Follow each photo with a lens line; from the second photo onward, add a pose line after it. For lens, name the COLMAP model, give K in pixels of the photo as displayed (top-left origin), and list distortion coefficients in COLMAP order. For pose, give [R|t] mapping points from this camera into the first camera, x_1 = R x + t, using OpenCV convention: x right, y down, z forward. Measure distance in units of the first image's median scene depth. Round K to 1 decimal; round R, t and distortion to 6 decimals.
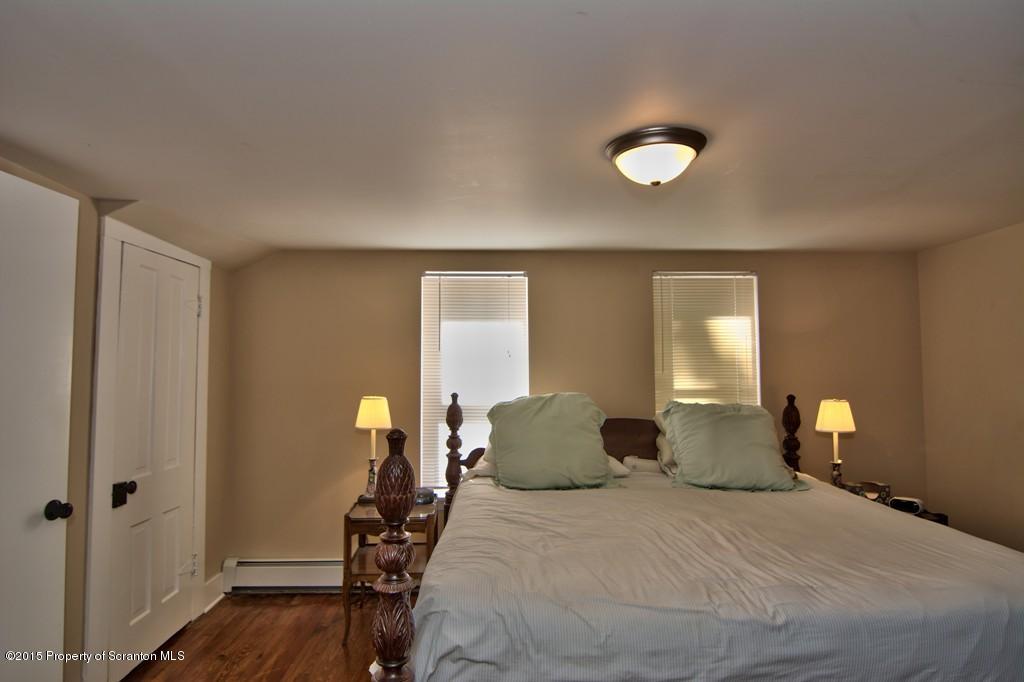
lens RADIAL K [[601.5, 0, 512.0], [0, 601.5, 341.0], [0, 0, 1]] dist [-0.001309, -0.000530]
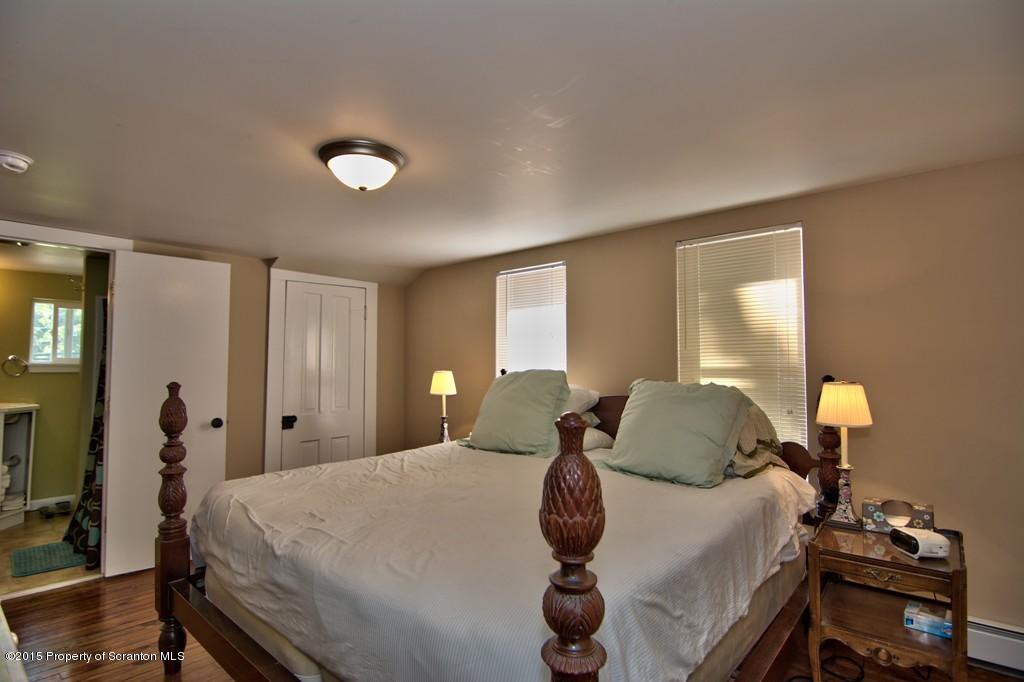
lens RADIAL K [[516.3, 0, 509.2], [0, 516.3, 346.9], [0, 0, 1]] dist [-0.001372, -0.000300]
pose [[0.725501, -0.021955, -0.687871, 0.605090], [0.040872, 0.999101, 0.011219, 0.027976], [0.687006, -0.036255, 0.725746, 0.238166]]
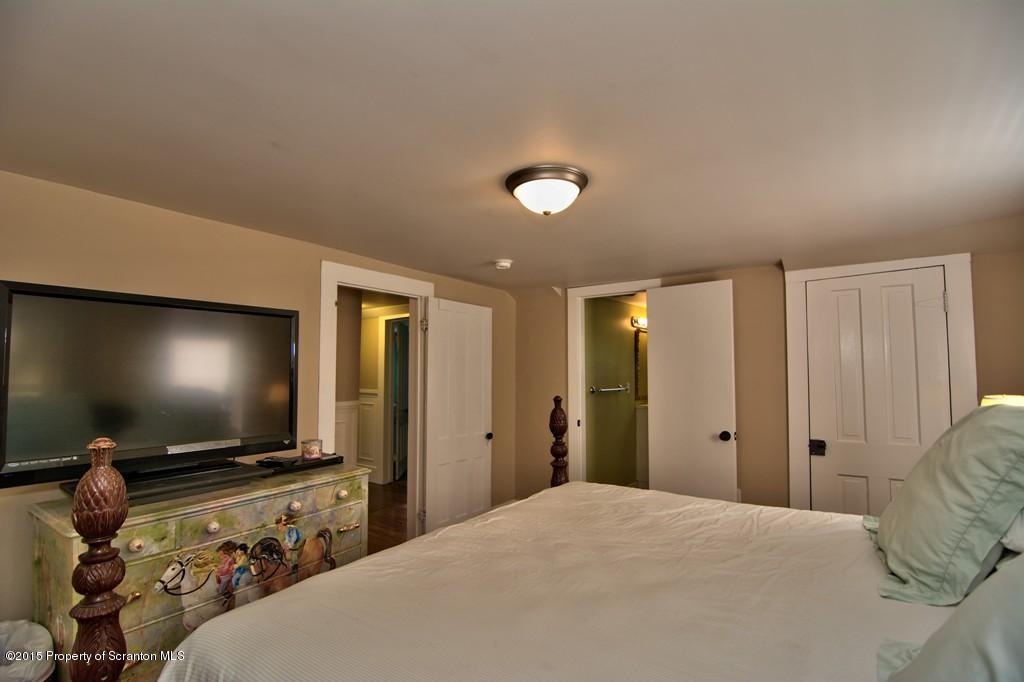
lens RADIAL K [[489.2, 0, 510.2], [0, 489.2, 344.1], [0, 0, 1]] dist [-0.010407, -0.008592]
pose [[-0.615983, -0.036000, -0.786937, 0.546114], [0.057248, 0.994268, -0.090297, 0.043145], [0.785677, -0.100671, -0.610391, 0.799782]]
